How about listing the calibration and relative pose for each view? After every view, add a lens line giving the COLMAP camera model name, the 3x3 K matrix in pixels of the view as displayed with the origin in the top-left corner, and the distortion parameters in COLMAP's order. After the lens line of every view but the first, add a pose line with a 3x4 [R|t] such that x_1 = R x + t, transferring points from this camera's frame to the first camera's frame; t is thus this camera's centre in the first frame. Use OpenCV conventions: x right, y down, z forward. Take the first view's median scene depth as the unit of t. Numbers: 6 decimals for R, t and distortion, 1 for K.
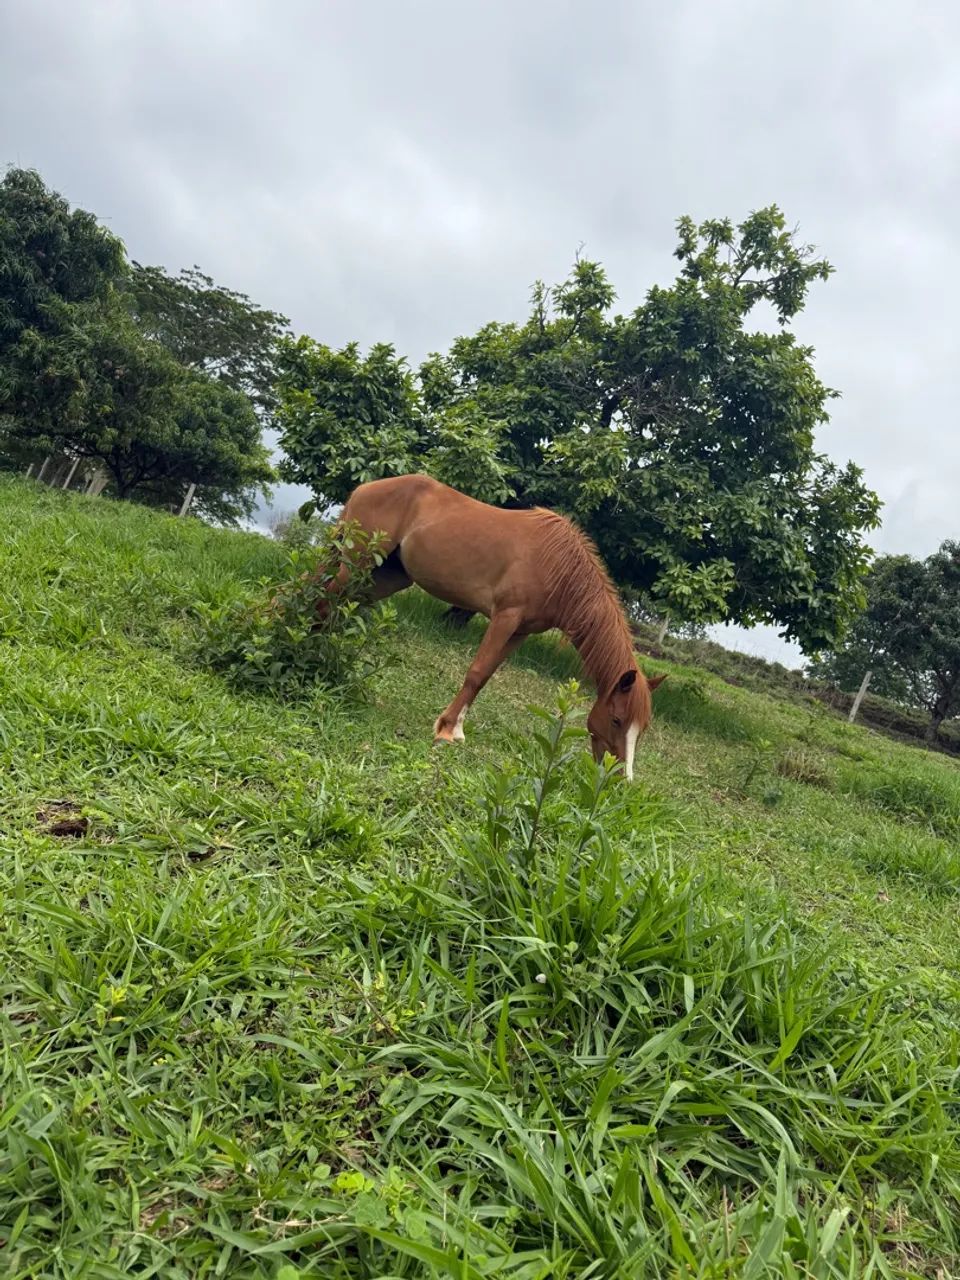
lens RADIAL K [[920.1, 0, 480.0], [0, 920.1, 640.0], [0, 0, 1]] dist [0.003416, 0.001528]
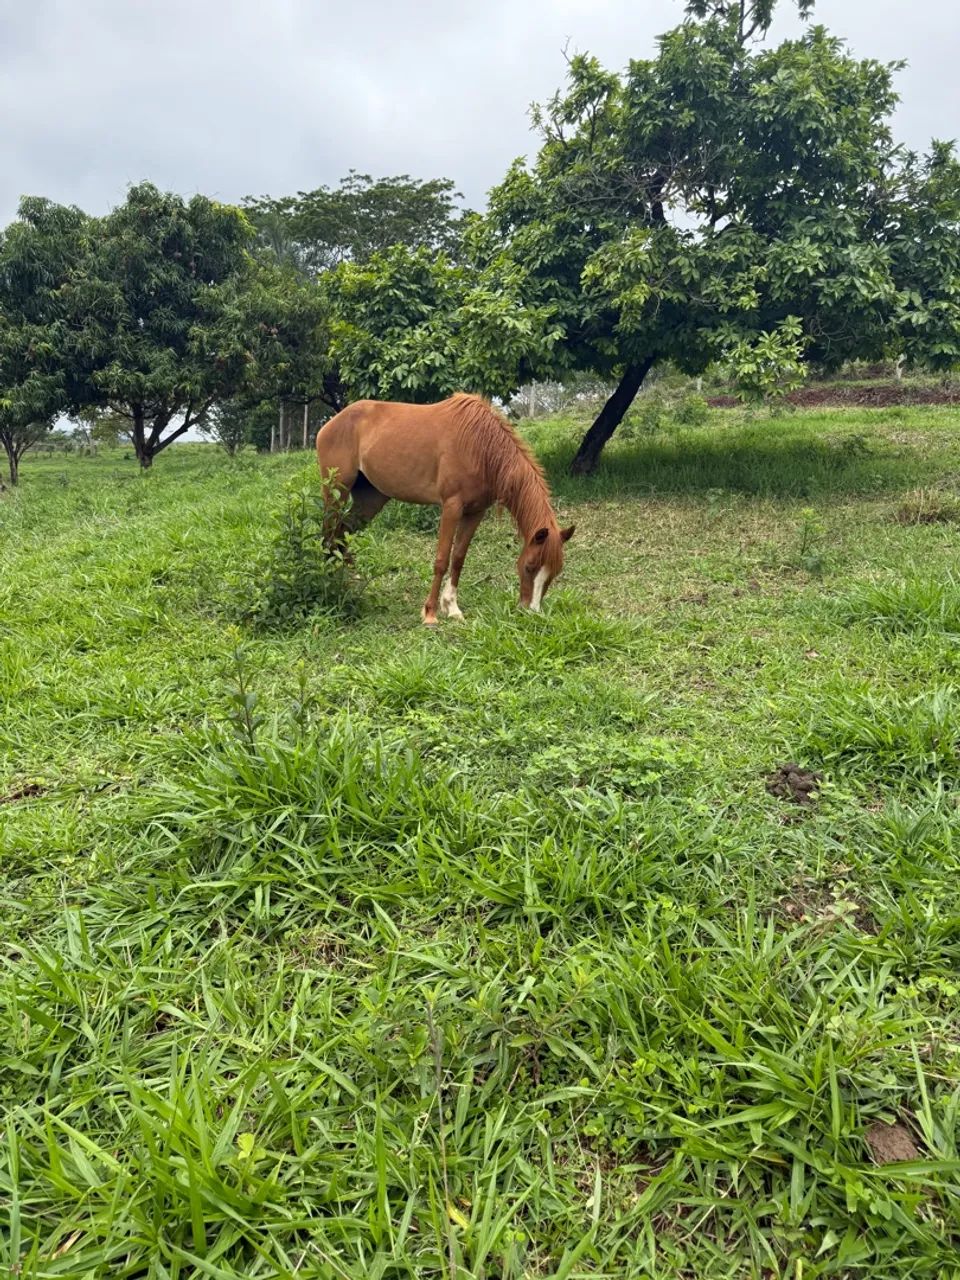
lens RADIAL K [[920.1, 0, 480.0], [0, 920.1, 640.0], [0, 0, 1]] dist [0.003416, 0.001528]
pose [[0.895800, -0.267917, -0.354631, 0.197912], [0.327850, 0.937048, 0.120229, 0.003544], [0.300095, -0.223967, 0.927244, -0.037592]]
